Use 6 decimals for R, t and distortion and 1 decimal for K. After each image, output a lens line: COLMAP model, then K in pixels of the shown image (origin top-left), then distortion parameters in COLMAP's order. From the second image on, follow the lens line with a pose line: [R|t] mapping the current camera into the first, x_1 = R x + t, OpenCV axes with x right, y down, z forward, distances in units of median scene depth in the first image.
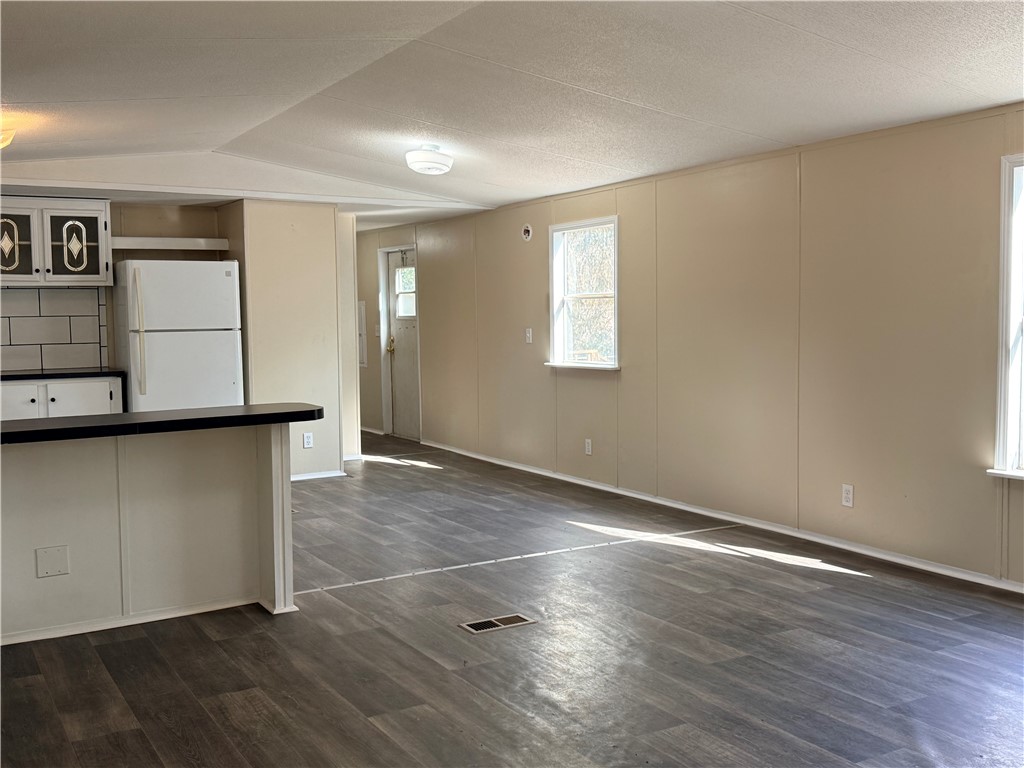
lens RADIAL K [[1019.8, 0, 519.1], [0, 1019.8, 392.0], [0, 0, 1]] dist [0.050149, 0.000000]
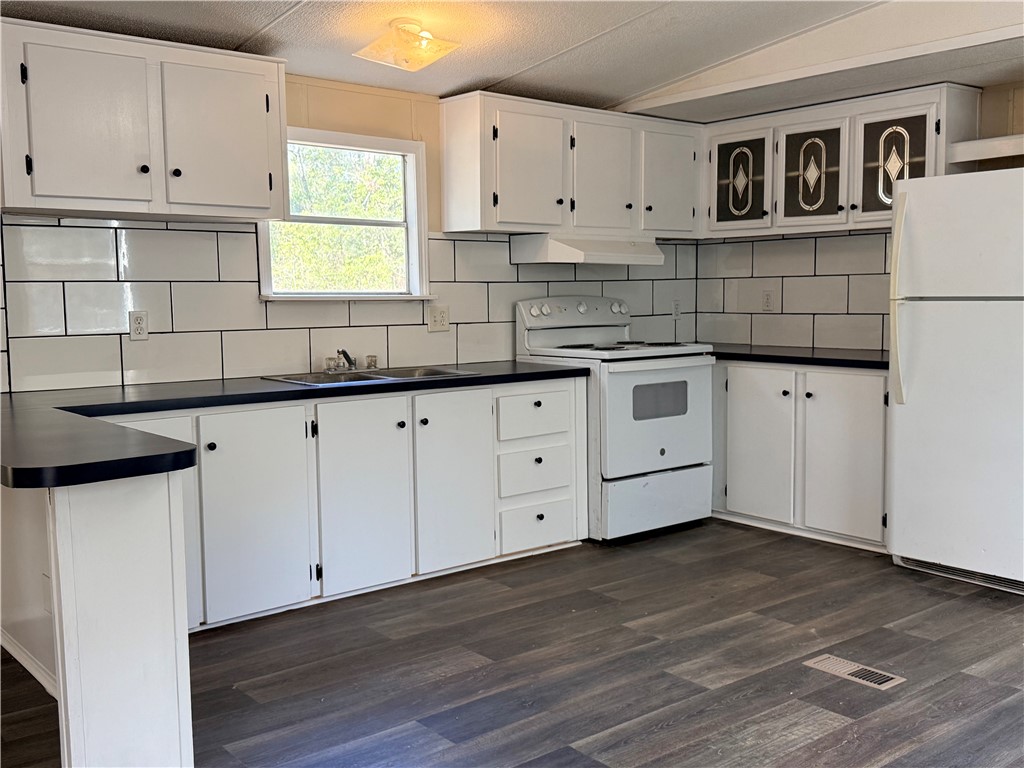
lens RADIAL K [[1019.8, 0, 514.7], [0, 1019.8, 386.5], [0, 0, 1]] dist [0.050149, 0.000000]
pose [[0.140483, 0.106907, -0.984294, 0.197084], [-0.064363, 0.993036, 0.098671, -0.052779], [0.987989, 0.049491, 0.146386, 0.691257]]
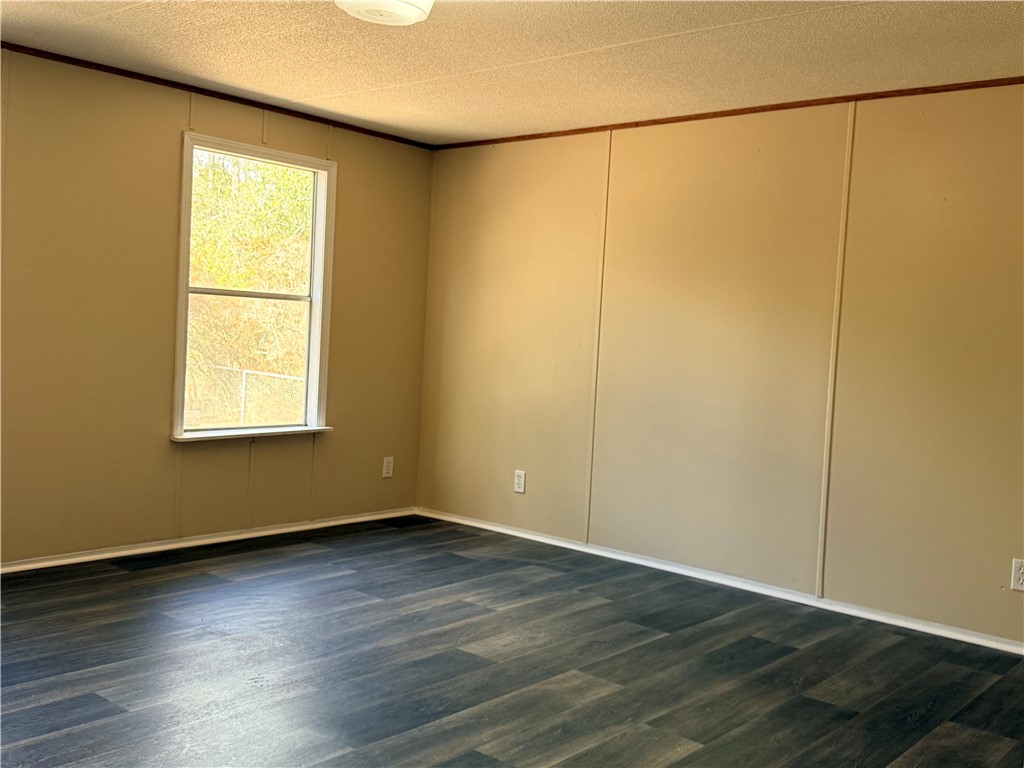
lens RADIAL K [[1019.8, 0, 520.8], [0, 1019.8, 387.9], [0, 0, 1]] dist [0.050149, 0.000000]
pose [[-0.323009, -0.067390, 0.943993, -0.633517], [0.015355, 0.996957, 0.076425, -0.050270], [-0.946271, 0.039181, -0.320992, 1.013310]]
